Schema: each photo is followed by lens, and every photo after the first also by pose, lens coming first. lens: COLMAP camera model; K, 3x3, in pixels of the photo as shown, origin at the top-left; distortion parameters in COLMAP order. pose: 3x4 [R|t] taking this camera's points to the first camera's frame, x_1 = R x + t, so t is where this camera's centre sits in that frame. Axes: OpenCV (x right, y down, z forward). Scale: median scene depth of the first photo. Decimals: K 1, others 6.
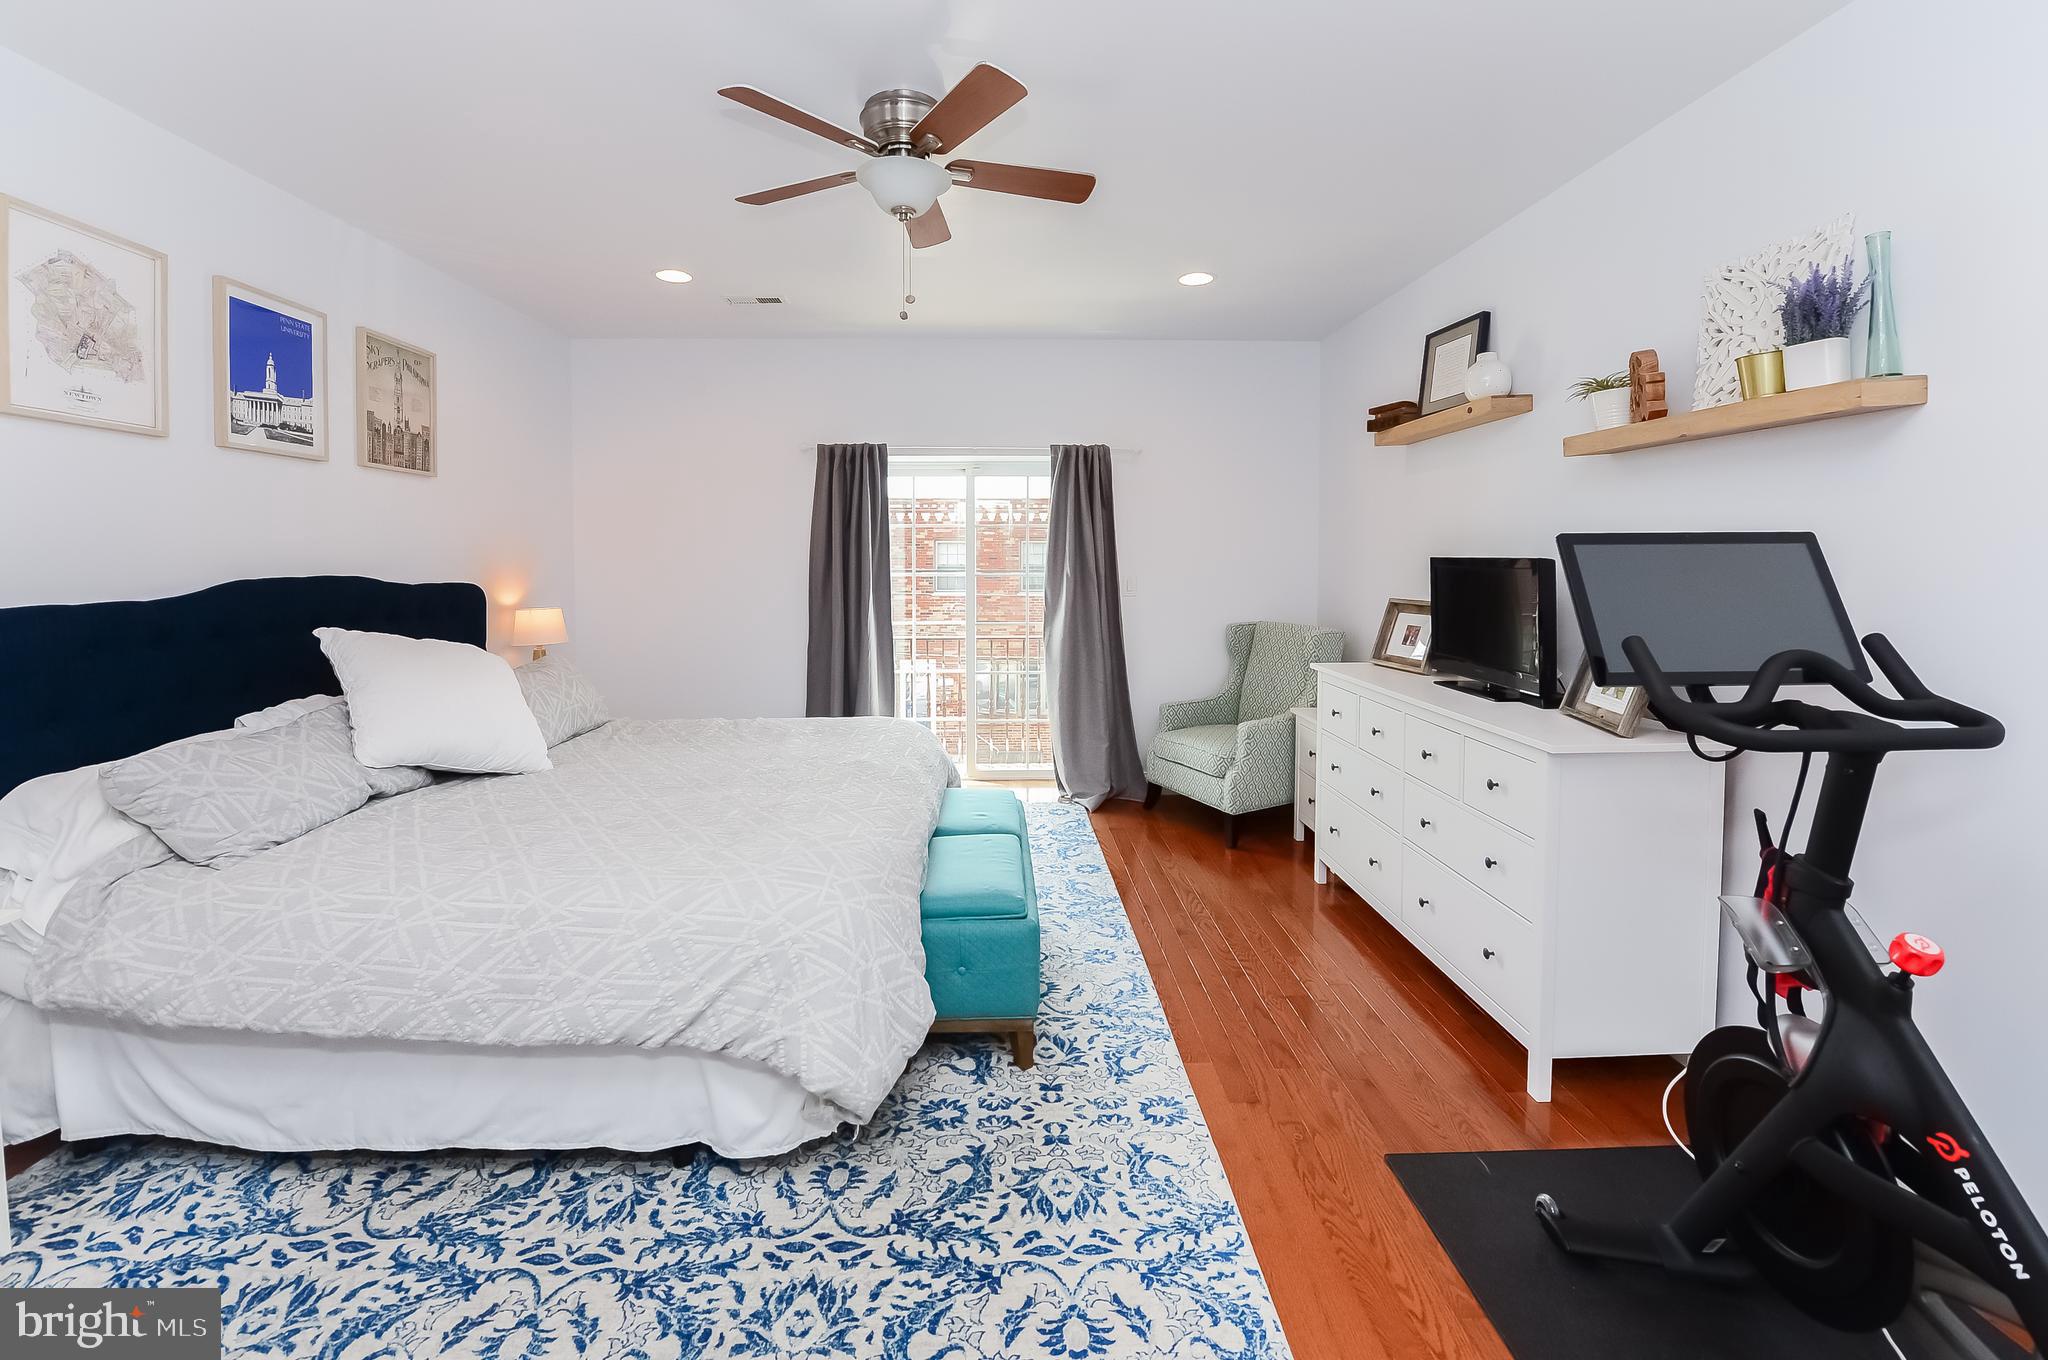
lens RADIAL K [[838.6, 0, 1017.0], [0, 838.6, 589.5], [0, 0, 1]] dist [-0.018740, -0.000110]
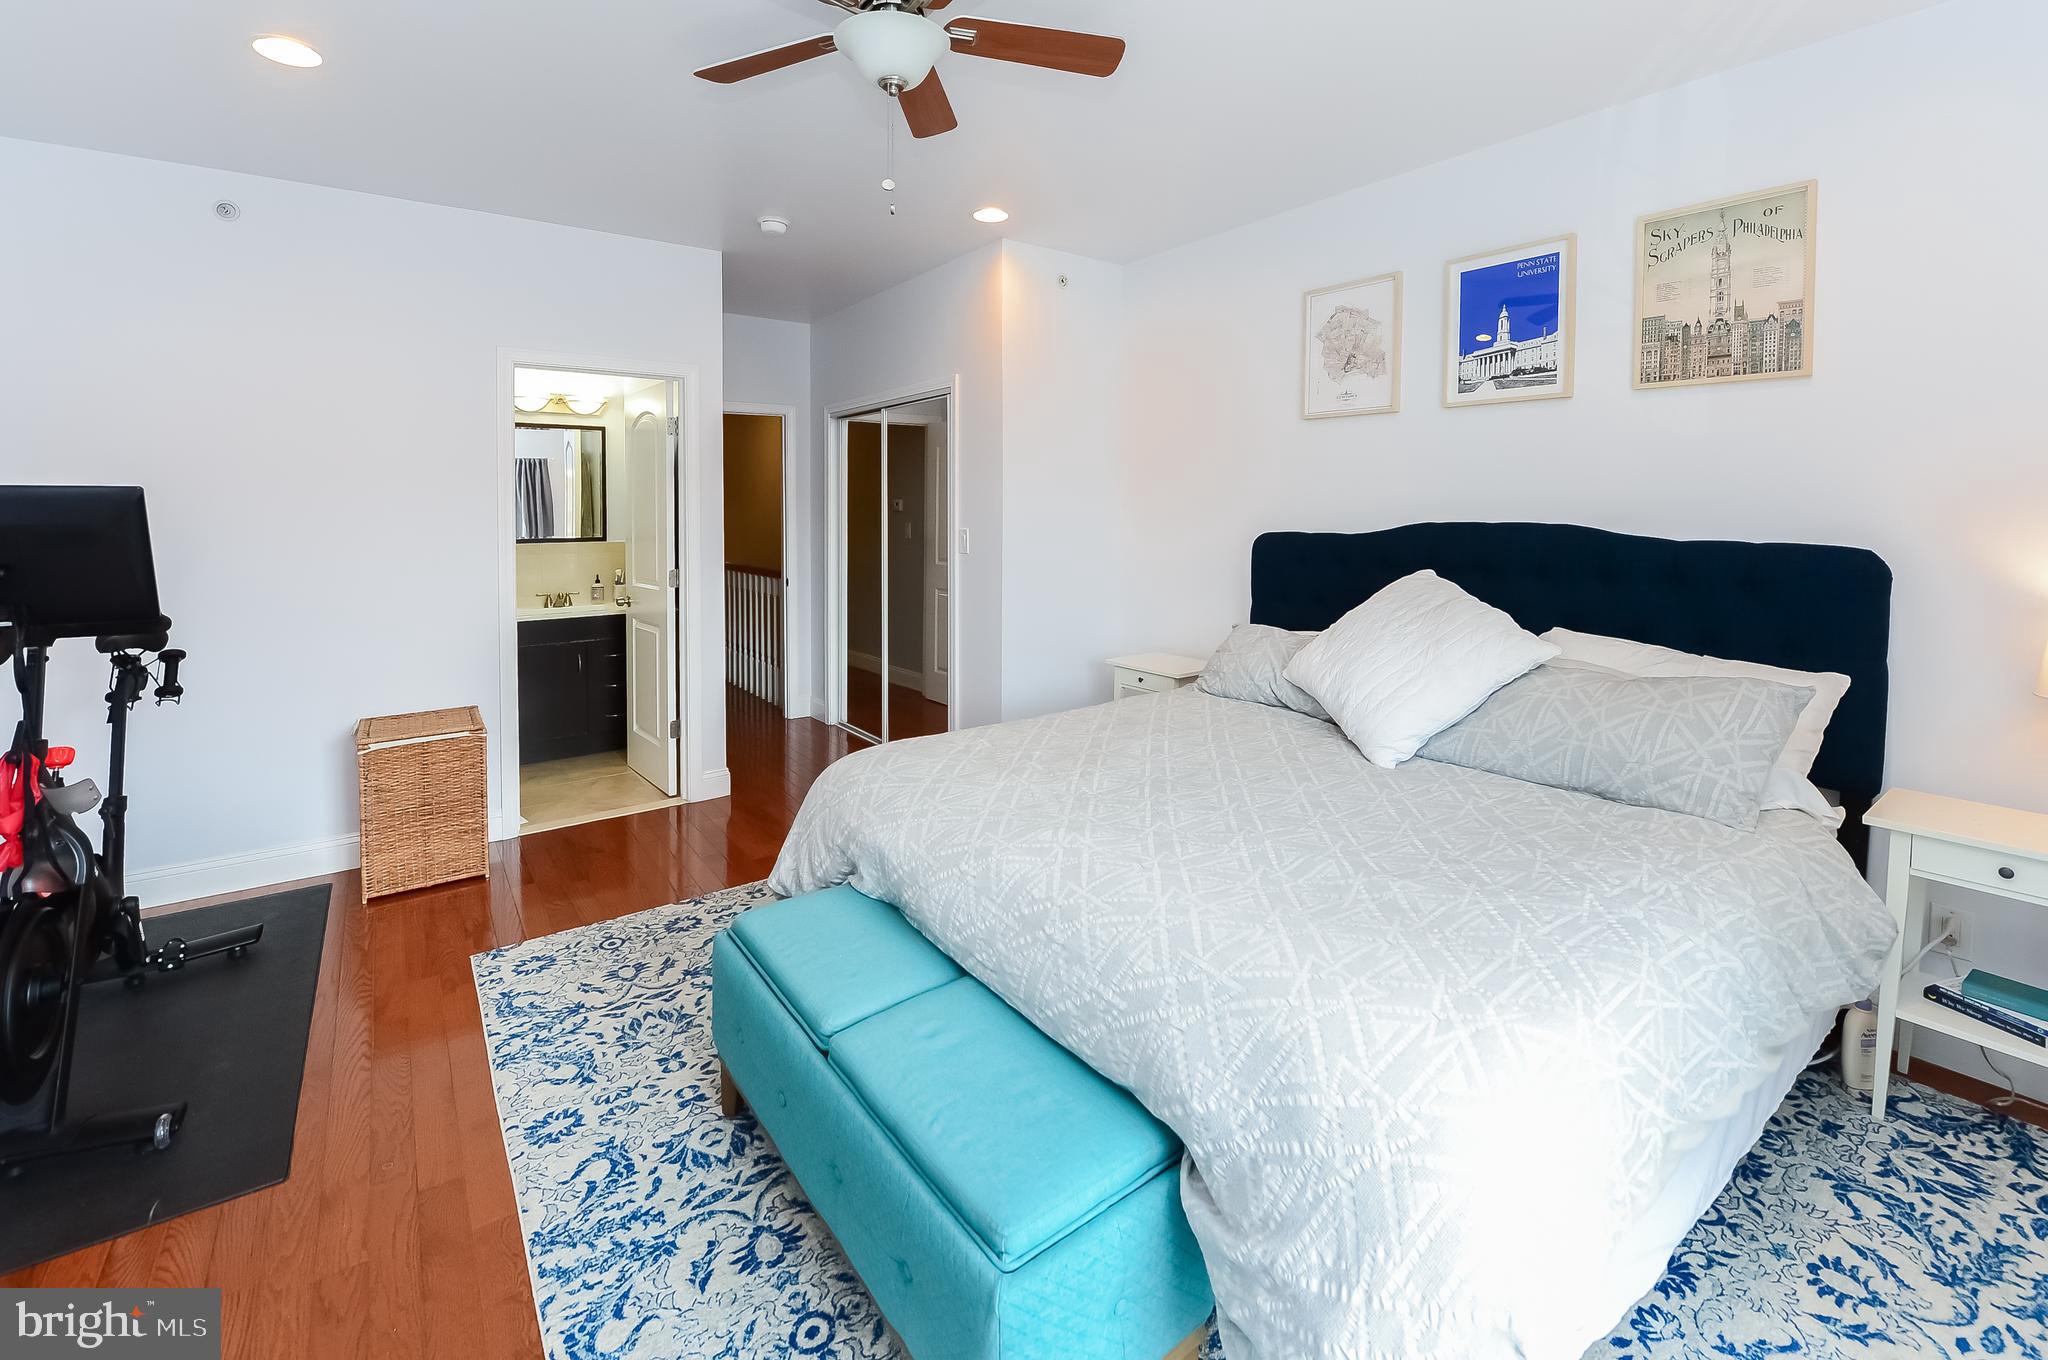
lens RADIAL K [[860.8, 0, 1025.4], [0, 860.8, 523.3], [0, 0, 1]] dist [-0.021774, -0.000127]
pose [[-0.820539, 0.020226, -0.571233, 0.223409], [-0.015132, 0.998255, 0.057081, -0.070701], [0.571391, 0.055481, -0.818801, 1.674558]]
